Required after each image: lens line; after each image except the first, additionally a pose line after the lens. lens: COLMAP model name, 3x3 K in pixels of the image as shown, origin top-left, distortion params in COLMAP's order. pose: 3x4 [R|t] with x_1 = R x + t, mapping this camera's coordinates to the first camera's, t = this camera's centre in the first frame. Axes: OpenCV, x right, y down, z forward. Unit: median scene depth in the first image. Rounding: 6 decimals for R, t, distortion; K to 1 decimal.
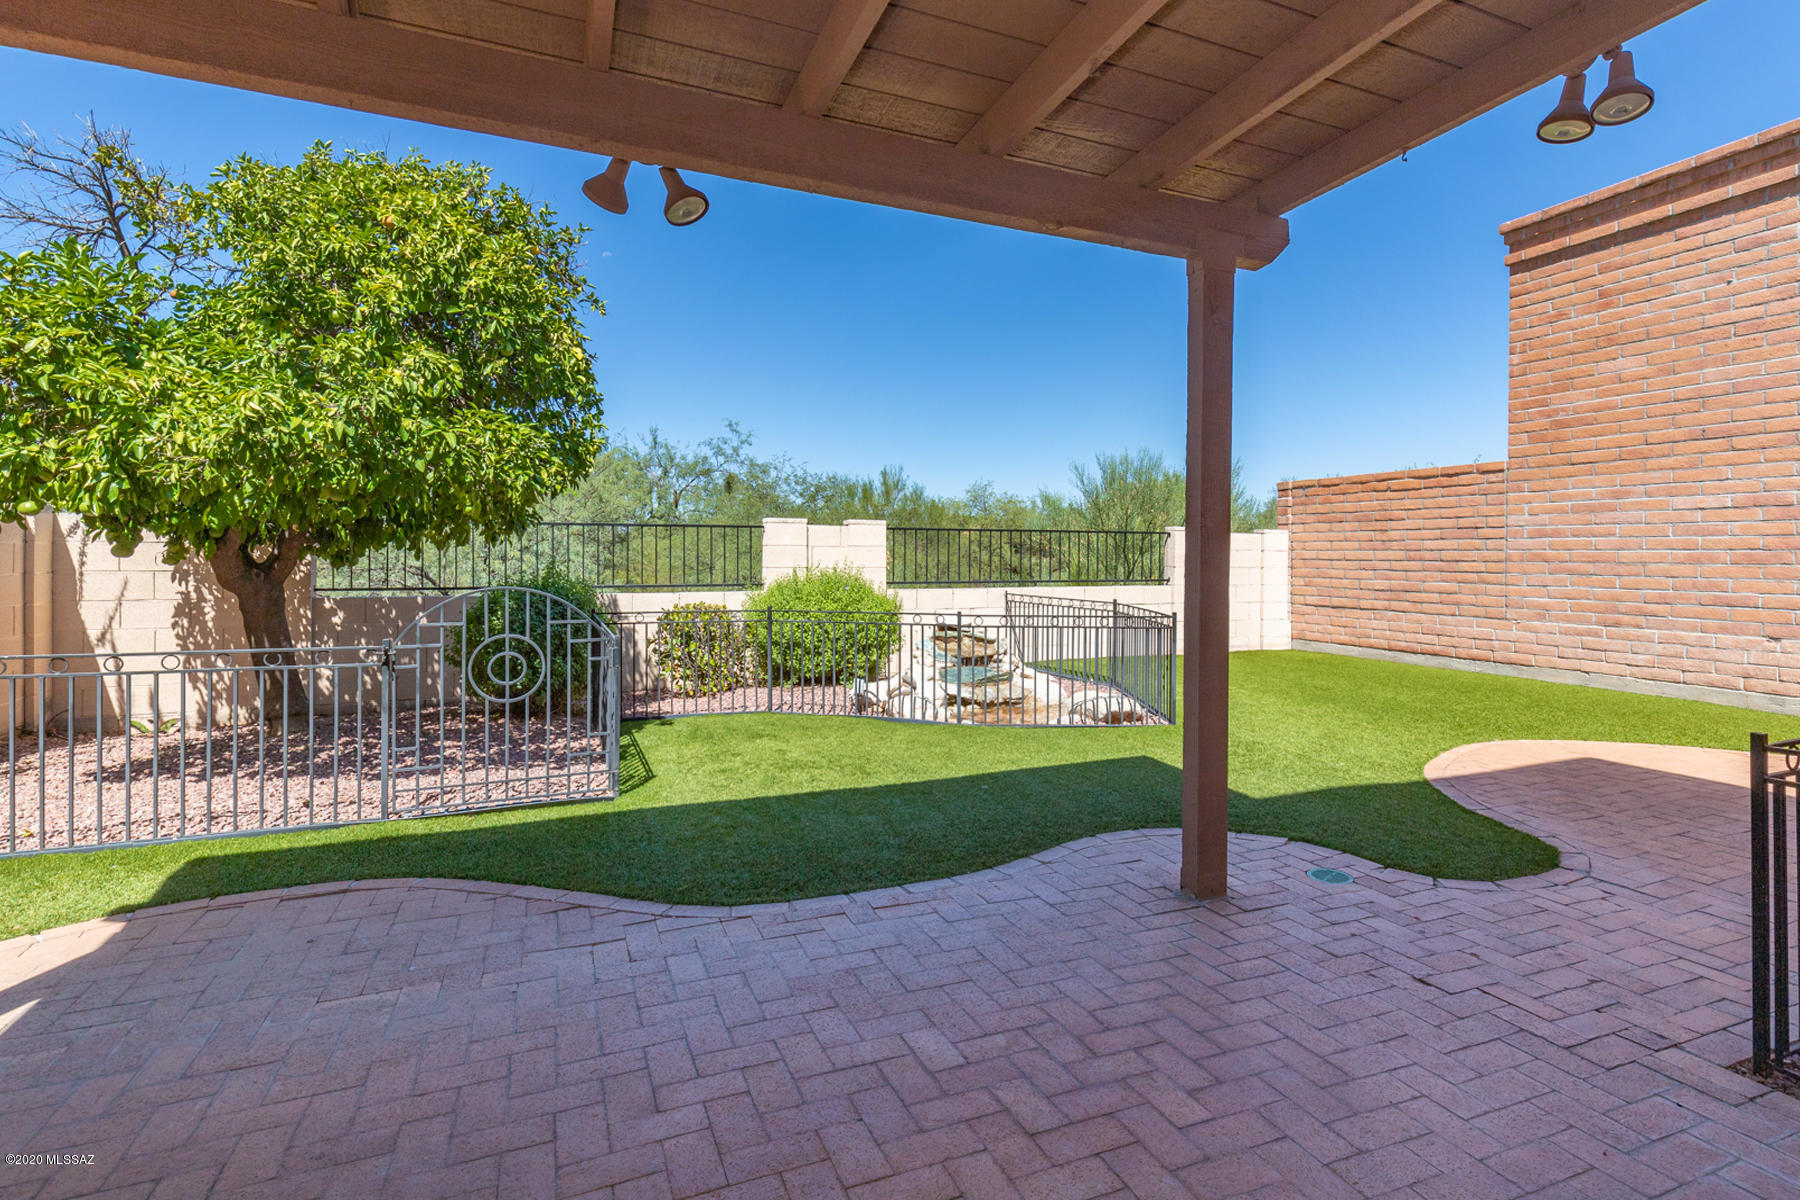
lens RADIAL K [[813.7, 0, 895.6], [0, 813.7, 579.4], [0, 0, 1]] dist [0.004719, -0.000628]
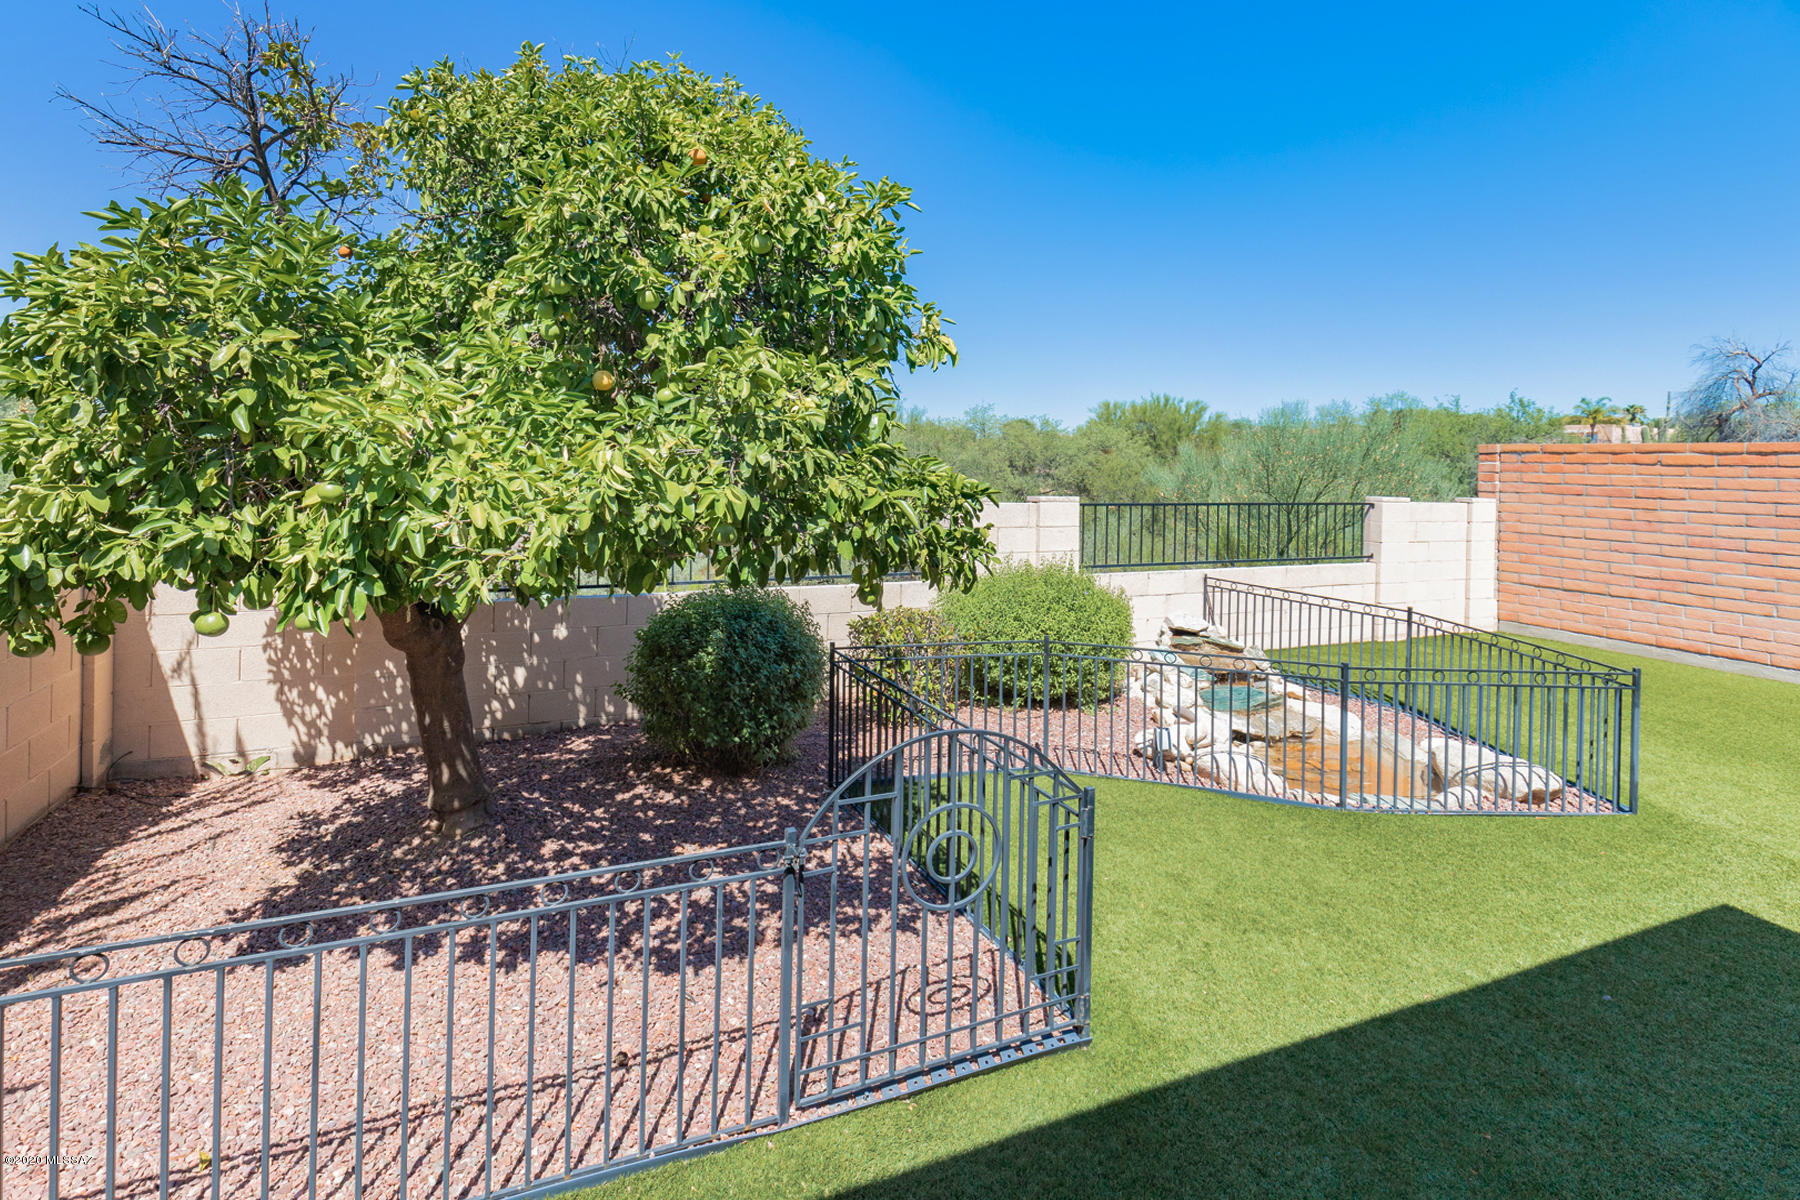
lens RADIAL K [[813.7, 0, 915.5], [0, 813.7, 485.2], [0, 0, 1]] dist [0.004719, -0.000628]
pose [[0.999684, 0.001759, 0.025085, -0.264400], [-0.001302, 0.999834, -0.018192, -0.086753], [-0.025113, 0.018153, 0.999520, 0.180511]]
